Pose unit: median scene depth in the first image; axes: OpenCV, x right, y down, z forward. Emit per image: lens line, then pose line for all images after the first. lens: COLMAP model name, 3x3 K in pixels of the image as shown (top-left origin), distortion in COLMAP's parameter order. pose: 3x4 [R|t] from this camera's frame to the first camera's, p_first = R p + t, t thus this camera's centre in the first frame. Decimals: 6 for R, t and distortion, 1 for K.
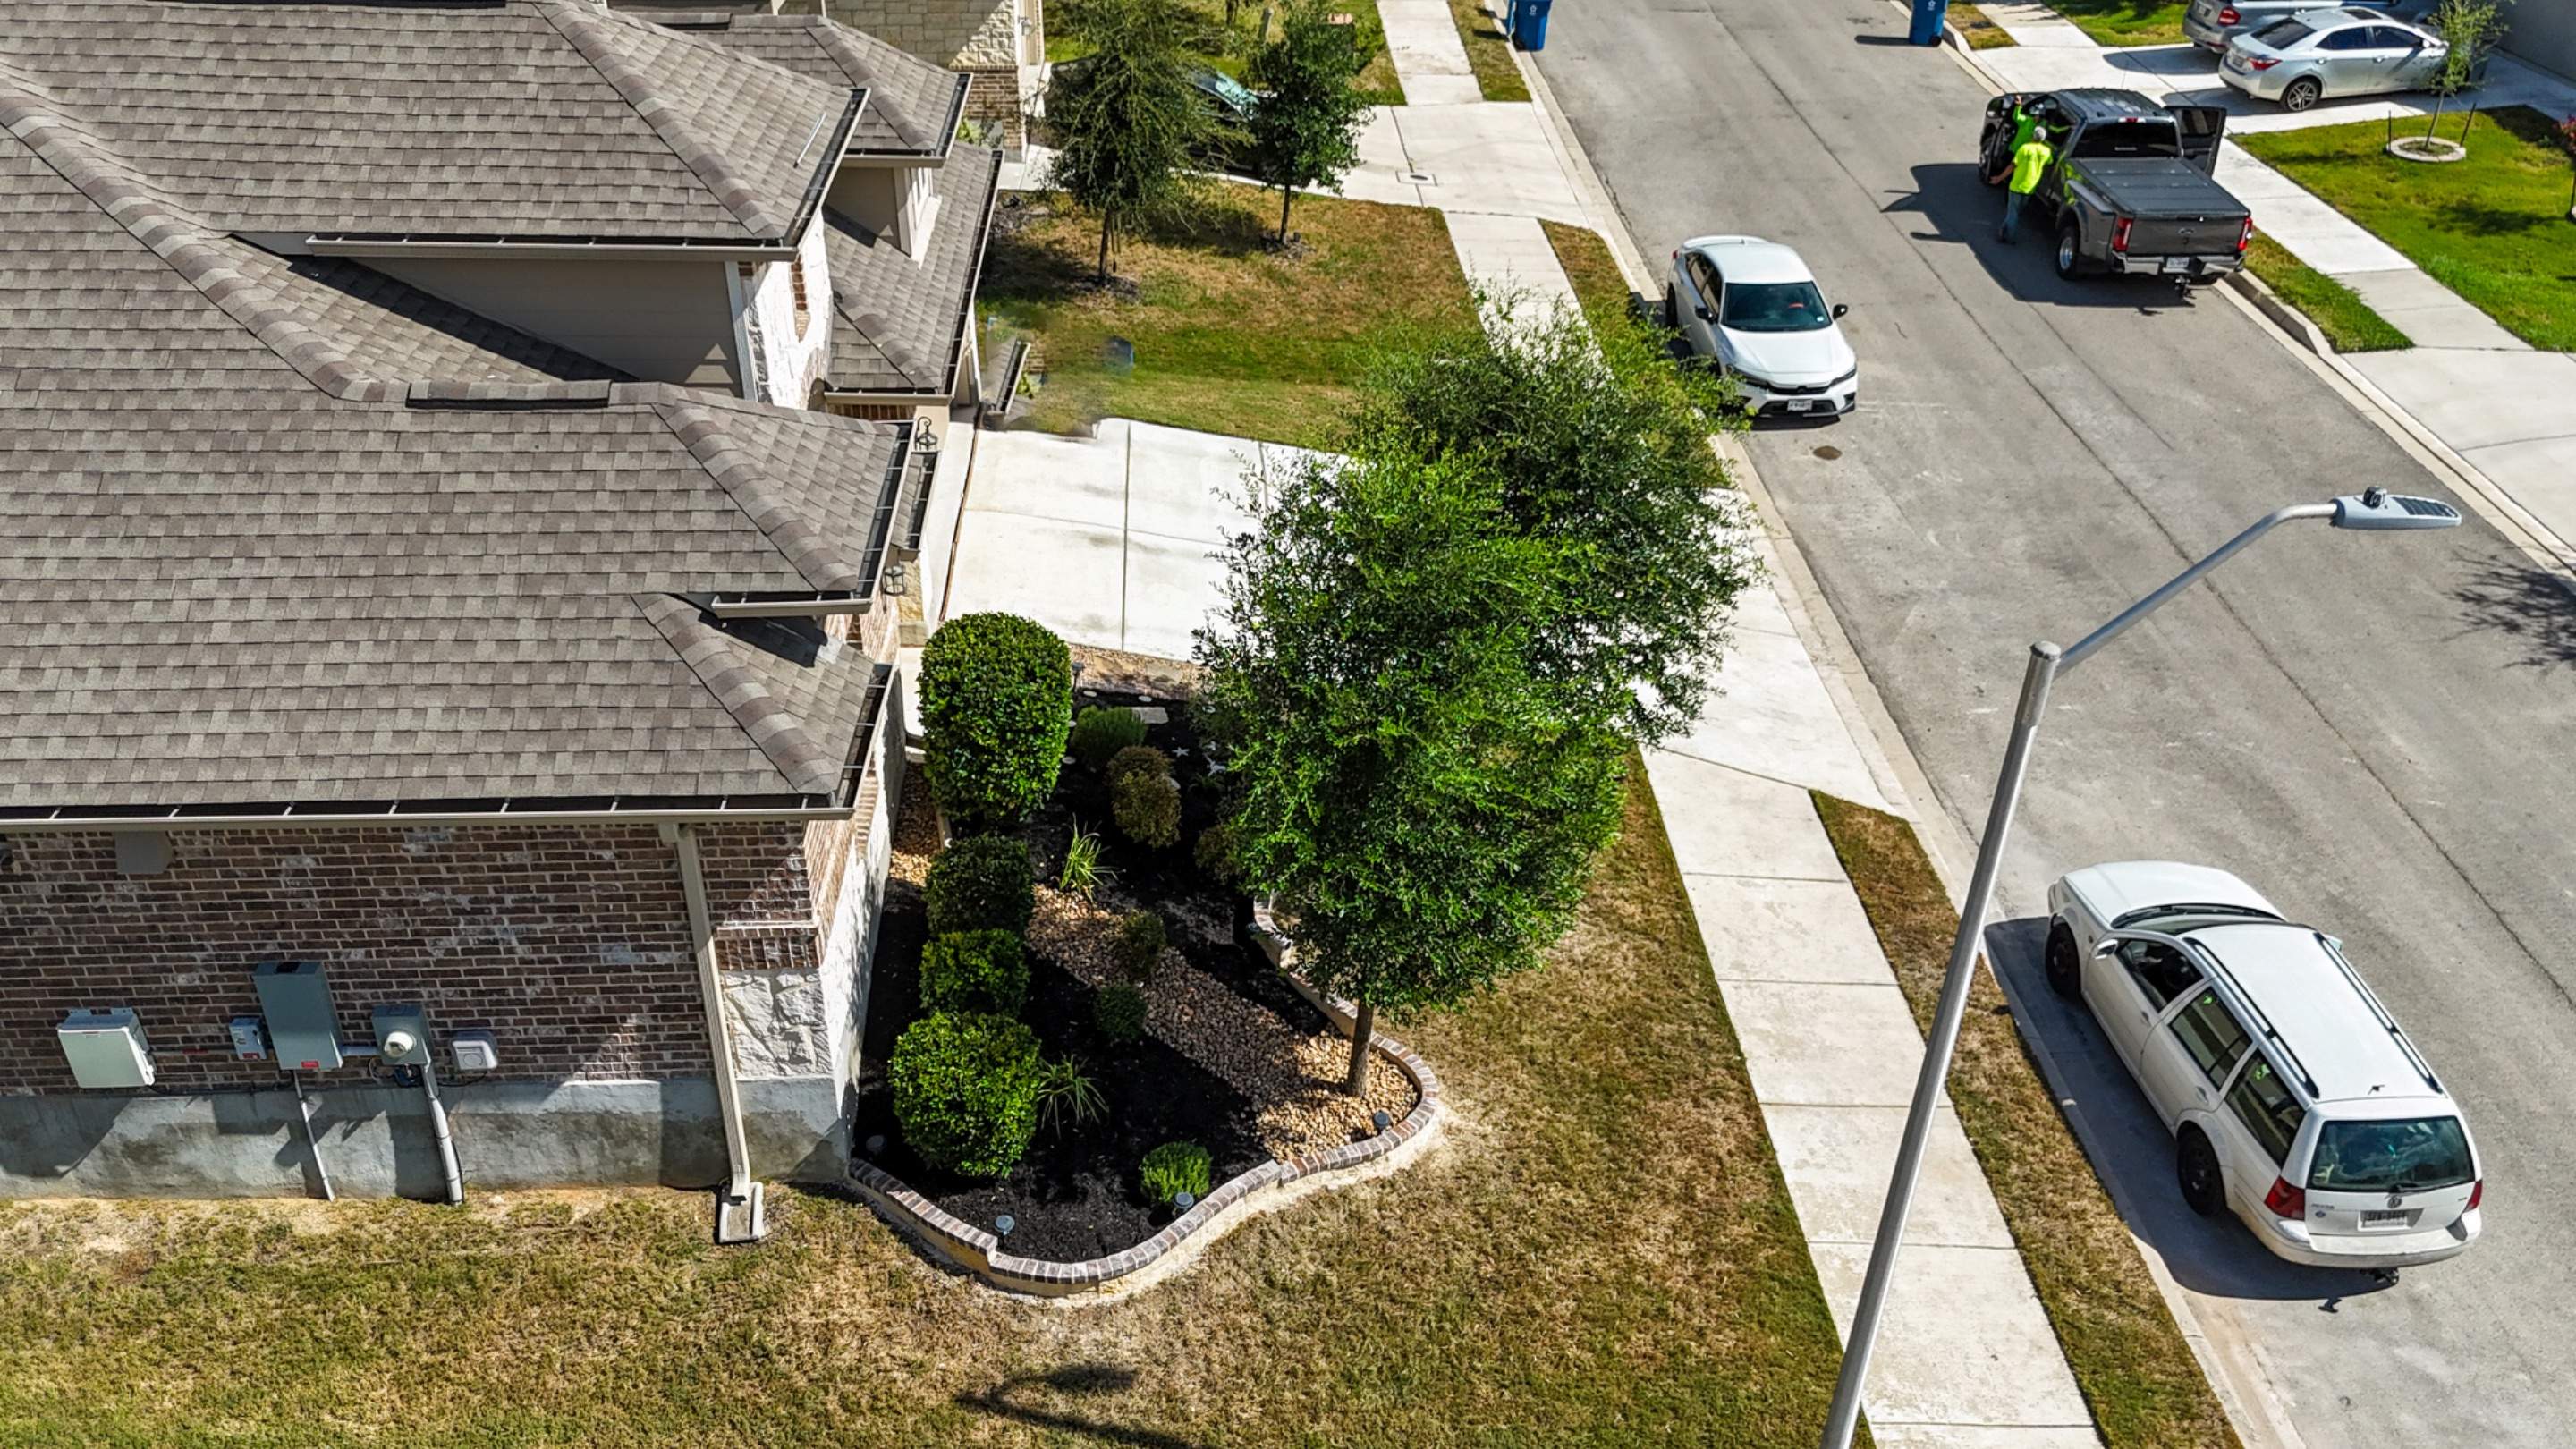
lens RADIAL K [[2057.5, 0, 1288.0], [0, 2057.5, 724.5], [0, 0, 1]] dist [0.123694, -0.232684]
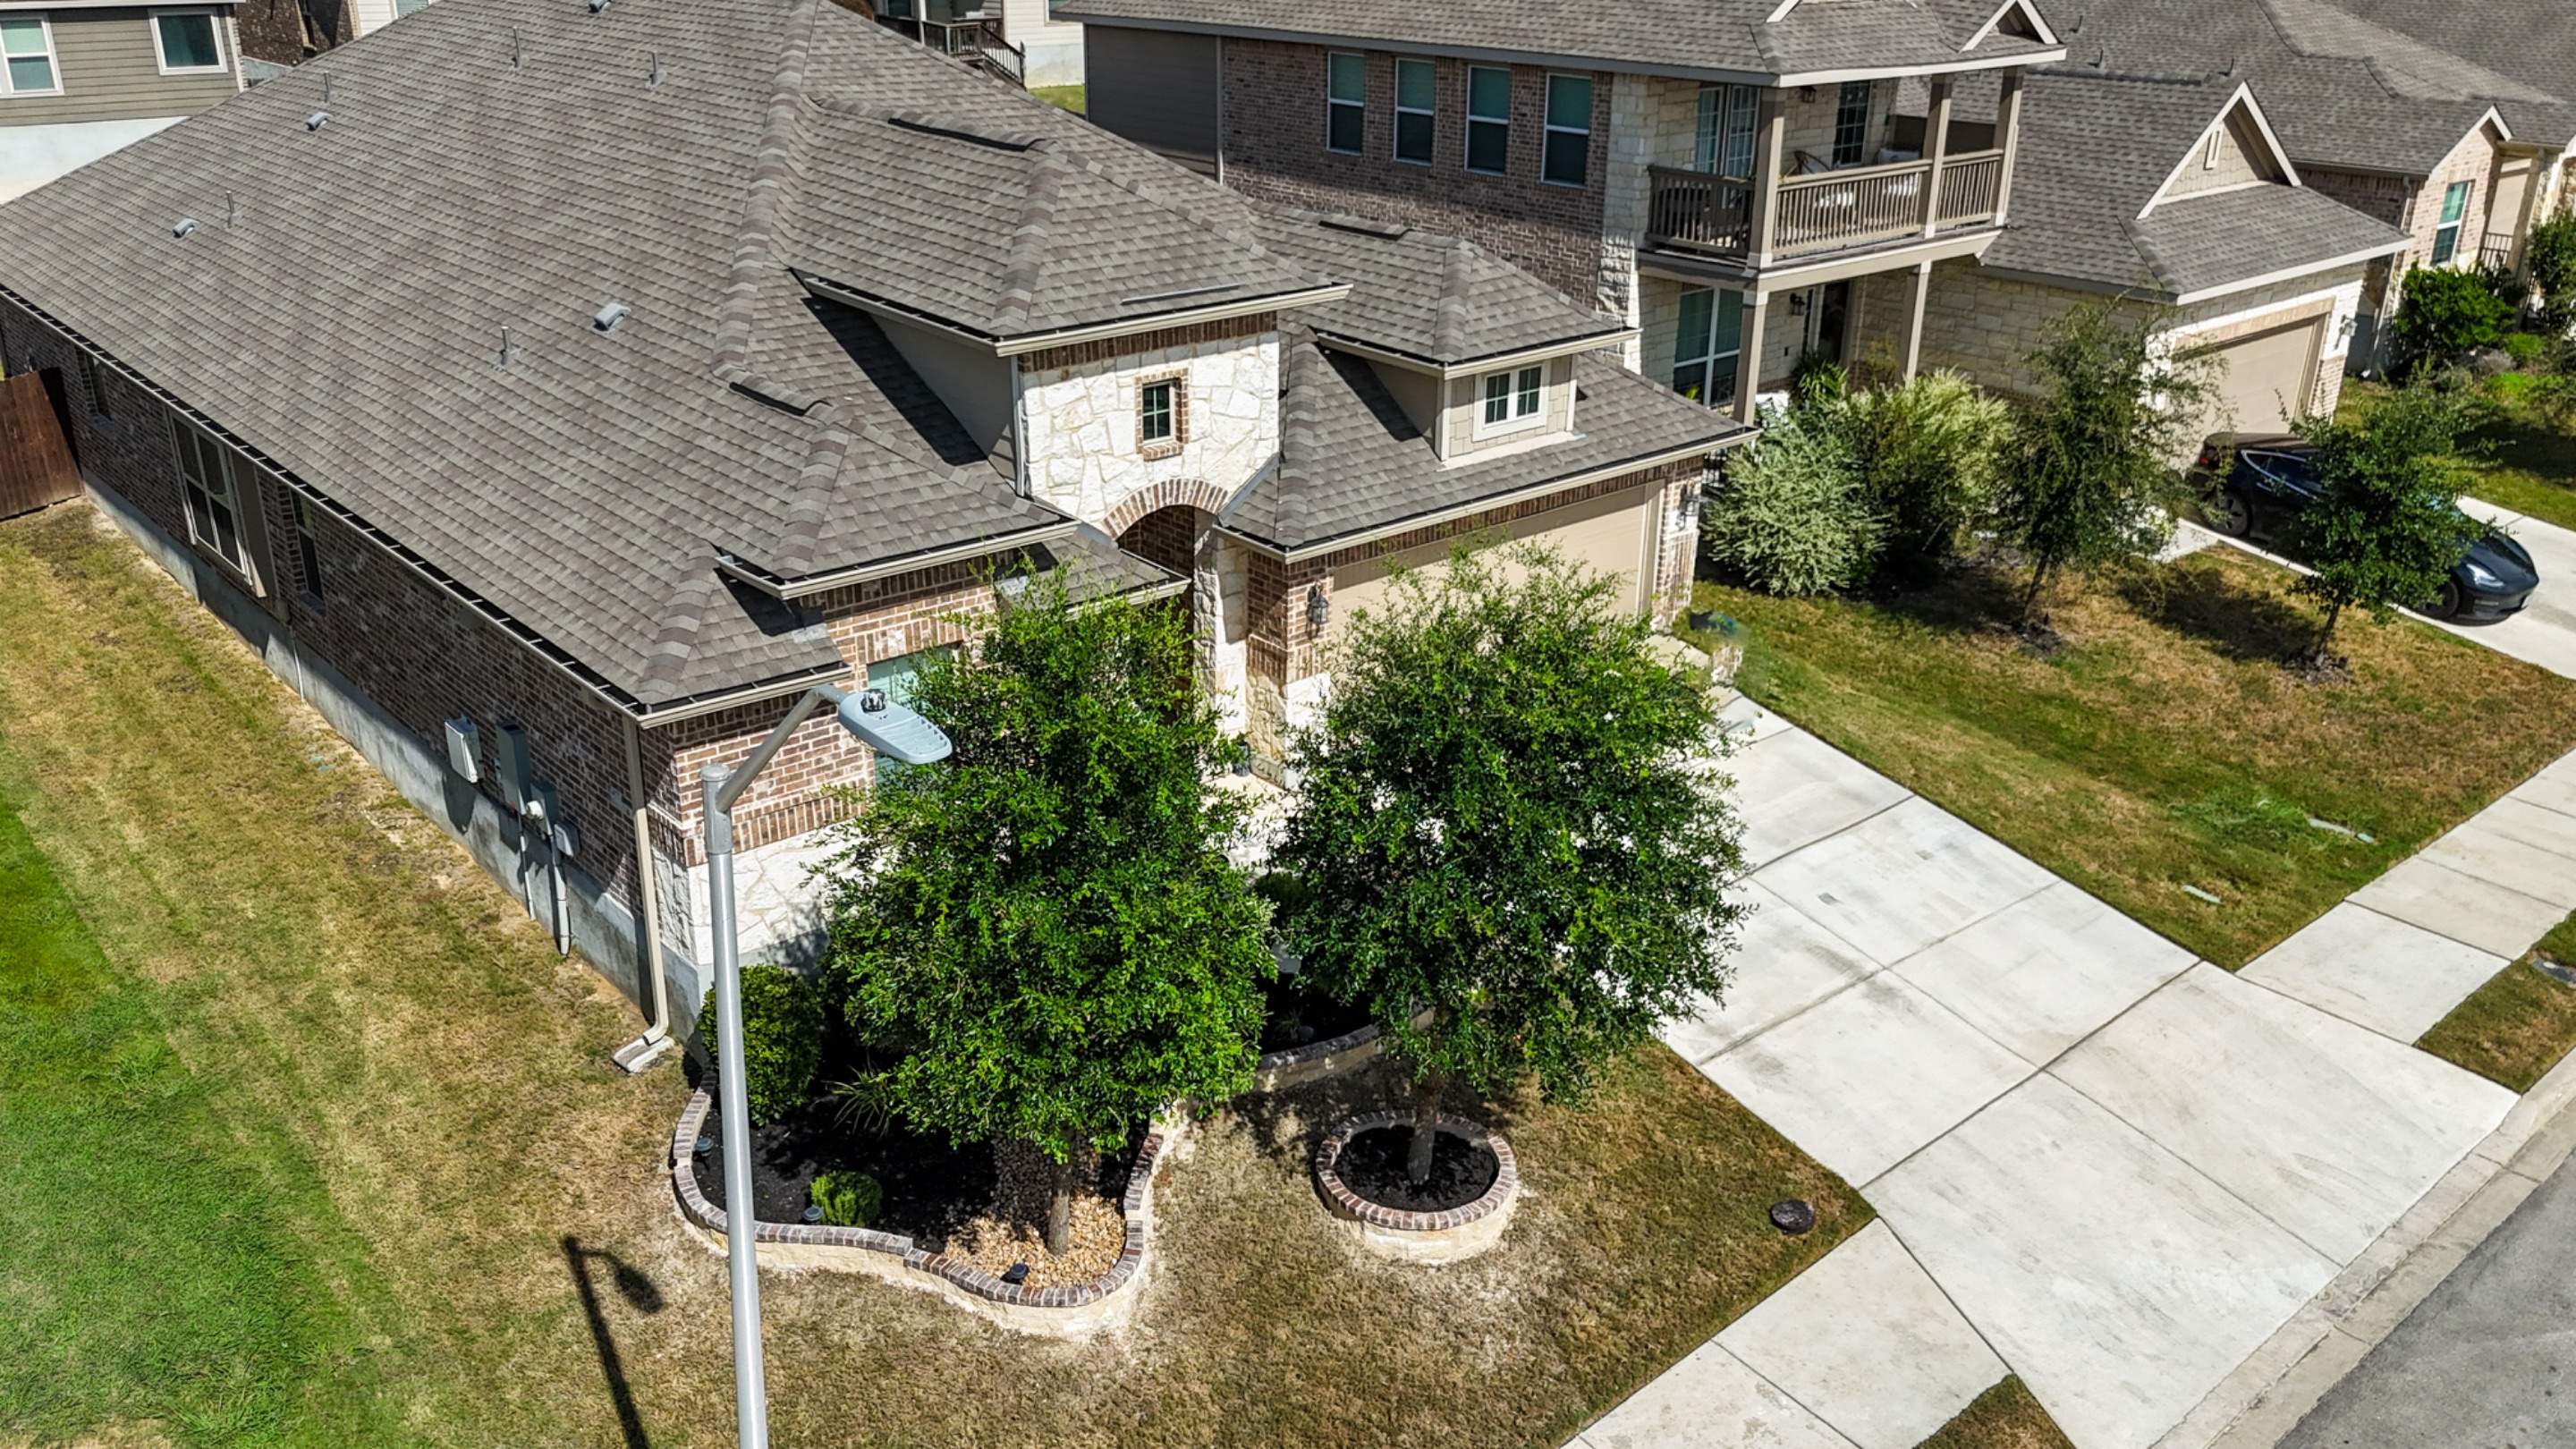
lens RADIAL K [[2057.5, 0, 1288.0], [0, 2057.5, 724.5], [0, 0, 1]] dist [0.123694, -0.232684]
pose [[0.616539, 0.298383, -0.728593, 0.771656], [-0.417172, 0.908627, 0.019100, -0.116889], [0.667718, 0.292173, 0.684681, 0.340453]]
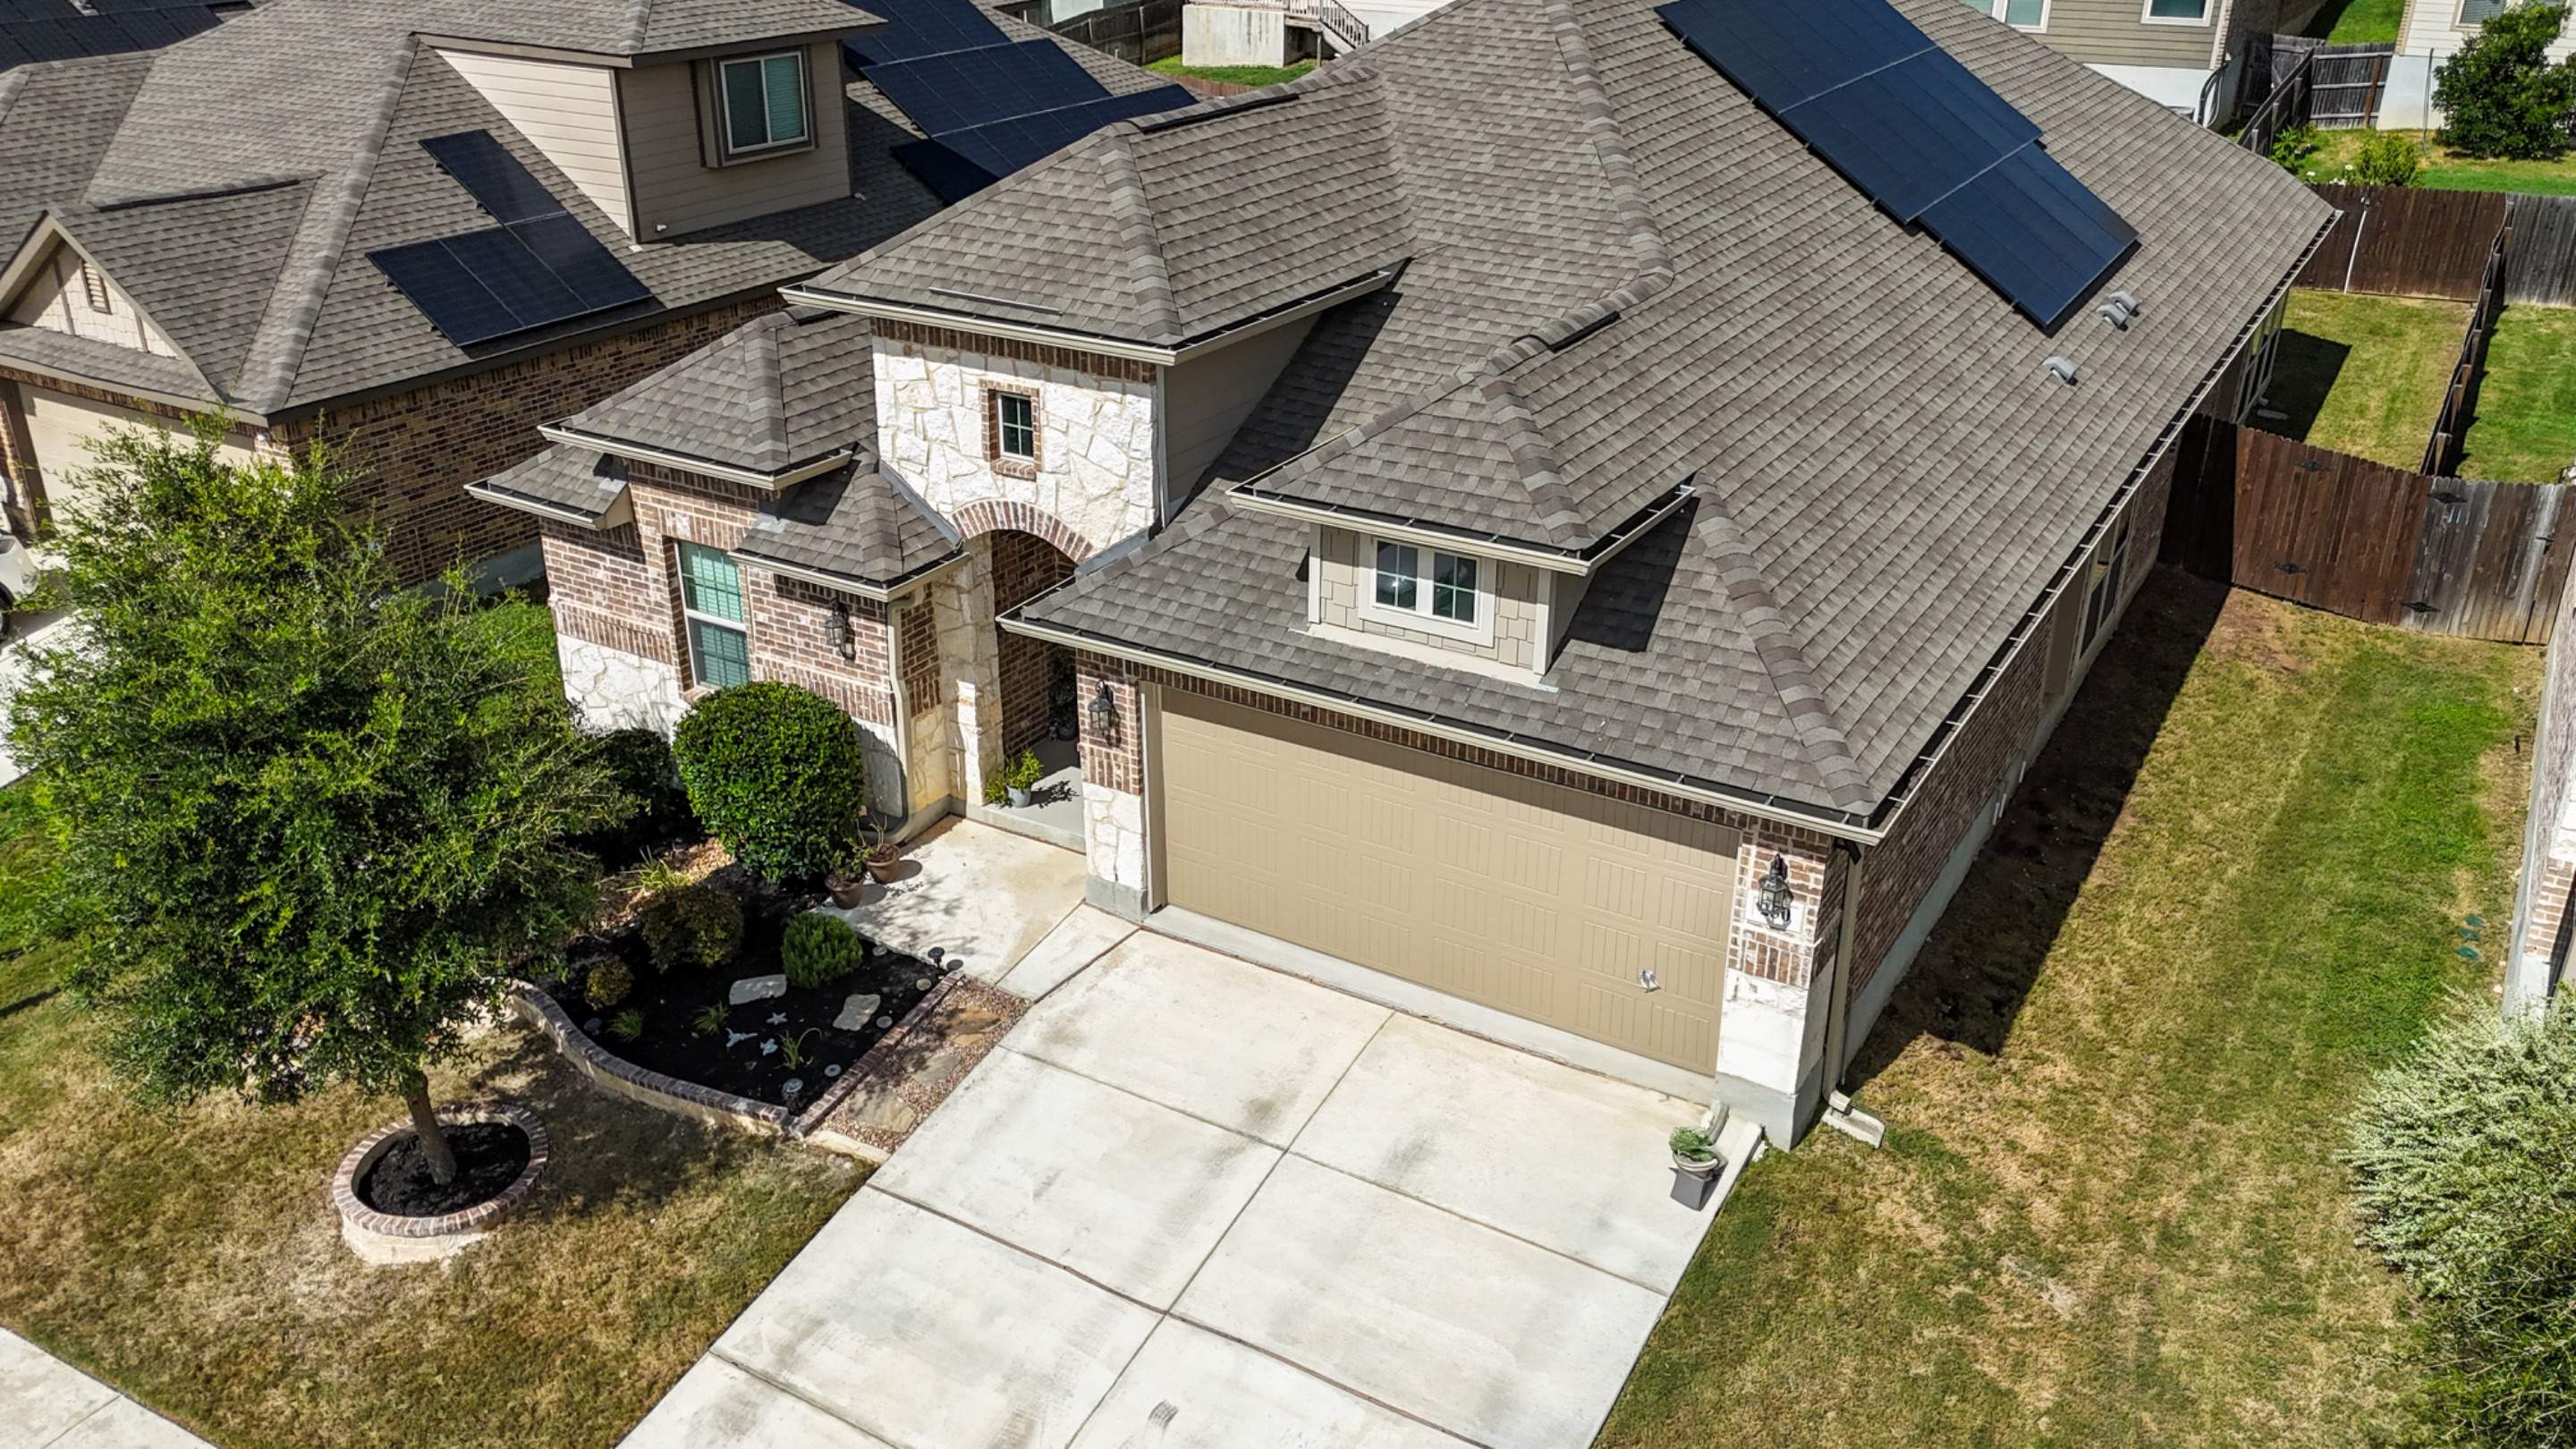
lens RADIAL K [[2057.5, 0, 1288.0], [0, 2057.5, 724.5], [0, 0, 1]] dist [0.123694, -0.232684]
pose [[-0.555883, 0.333532, -0.761414, 0.585614], [-0.448250, 0.651117, 0.612469, -0.901361], [0.700048, 0.681764, -0.212439, 1.568779]]
